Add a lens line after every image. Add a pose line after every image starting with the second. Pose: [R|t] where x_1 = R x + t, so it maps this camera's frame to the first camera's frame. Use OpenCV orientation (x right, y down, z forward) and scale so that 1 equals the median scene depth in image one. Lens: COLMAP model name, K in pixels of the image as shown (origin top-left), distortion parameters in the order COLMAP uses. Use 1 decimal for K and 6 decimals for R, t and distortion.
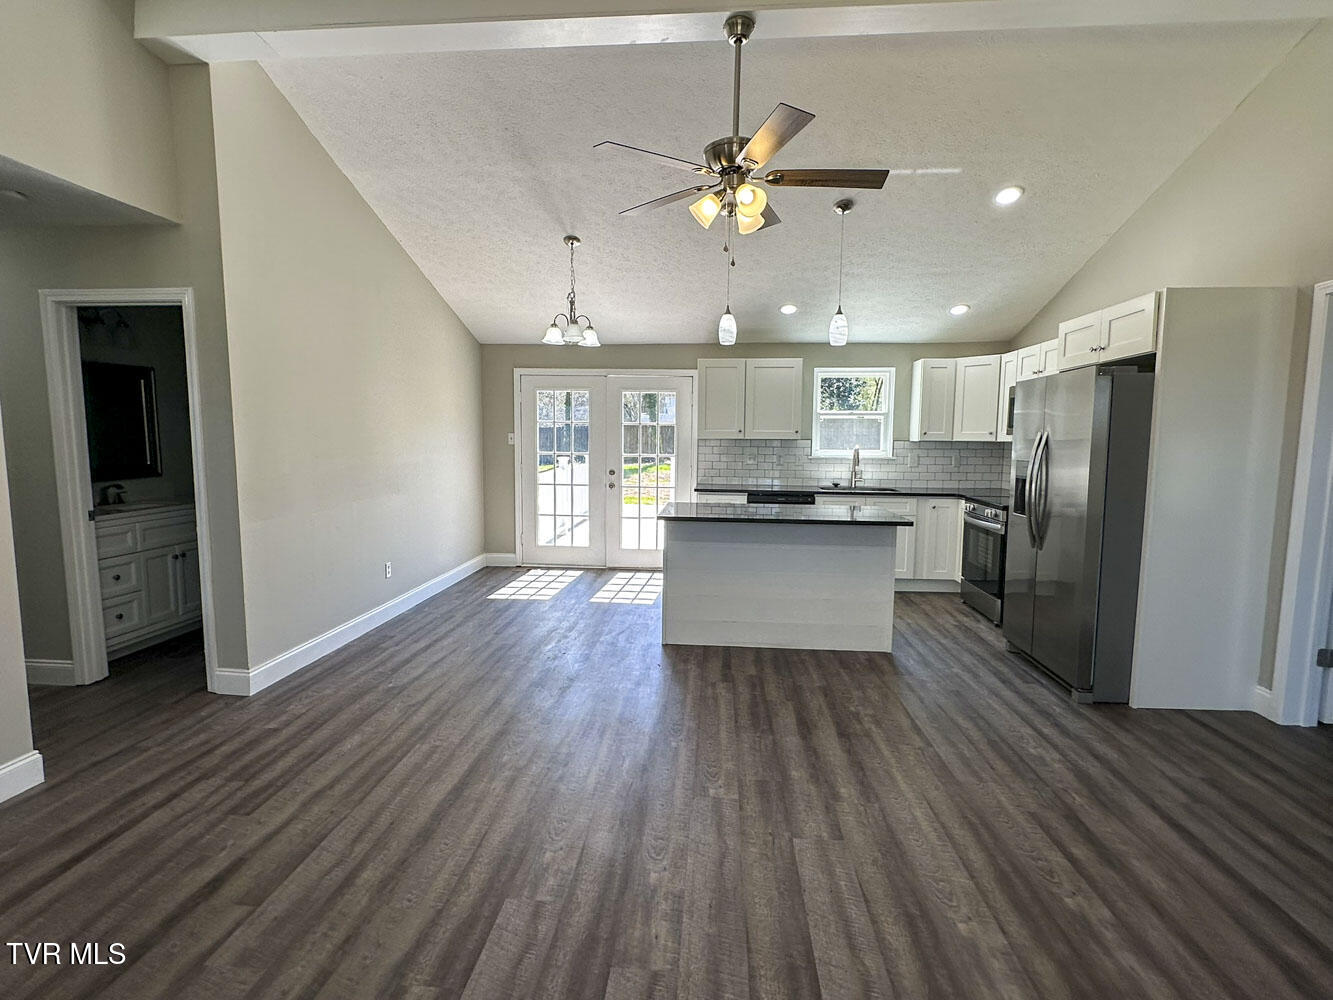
lens RADIAL K [[647.9, 0, 666.5], [0, 647.9, 500.0], [0, 0, 1]] dist [-0.001054, -0.000070]
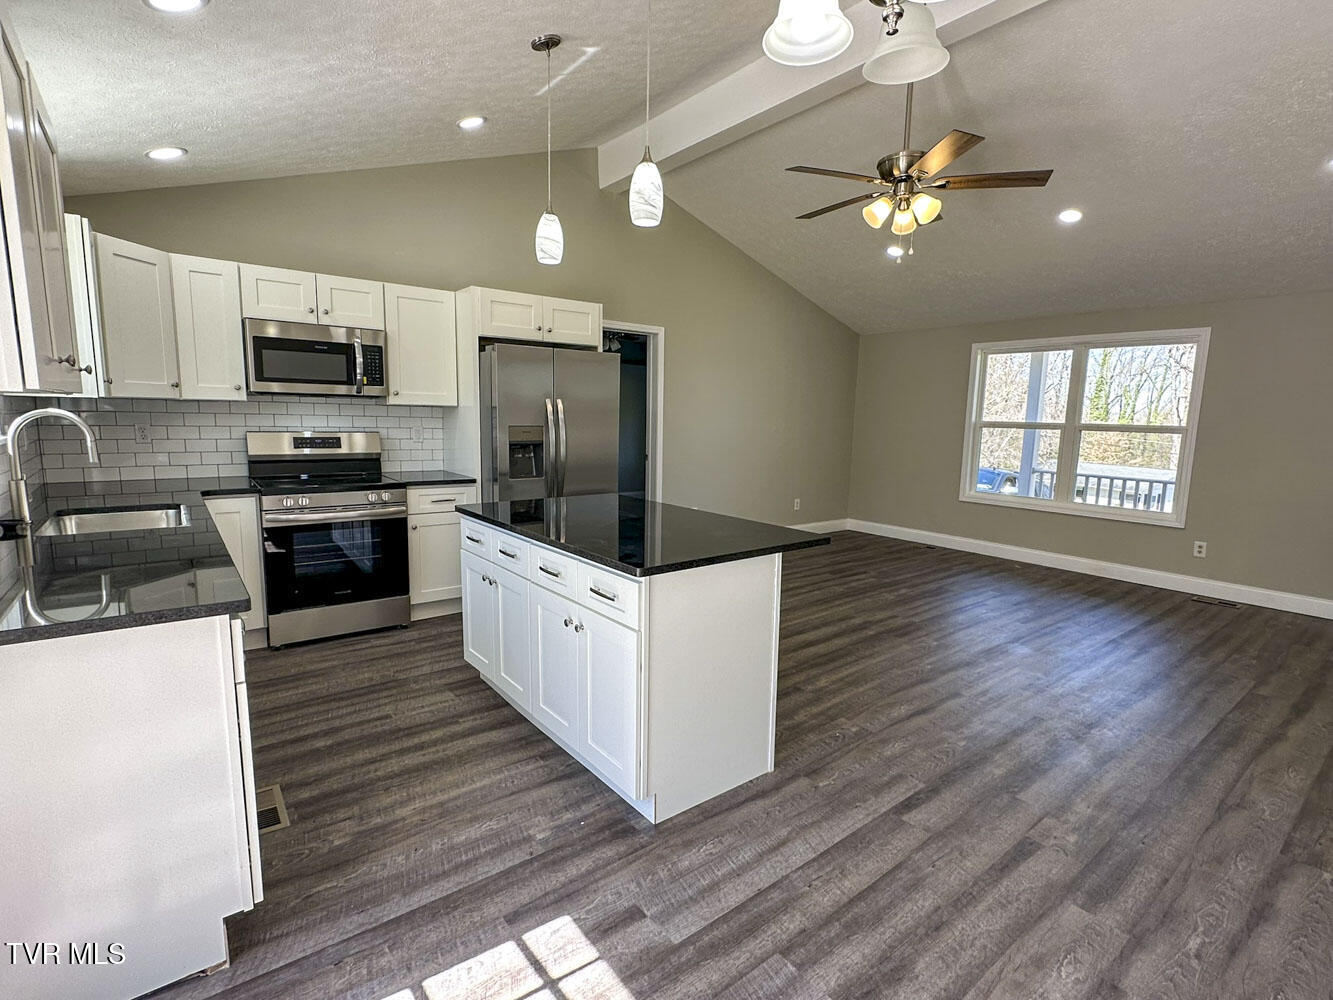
lens RADIAL K [[647.9, 0, 666.5], [0, 647.9, 500.0], [0, 0, 1]] dist [-0.001054, -0.000070]
pose [[-0.684330, -0.122006, 0.718893, -0.558487], [0.040361, 0.978053, 0.204410, -0.228514], [-0.728055, 0.168899, -0.664386, 2.416740]]
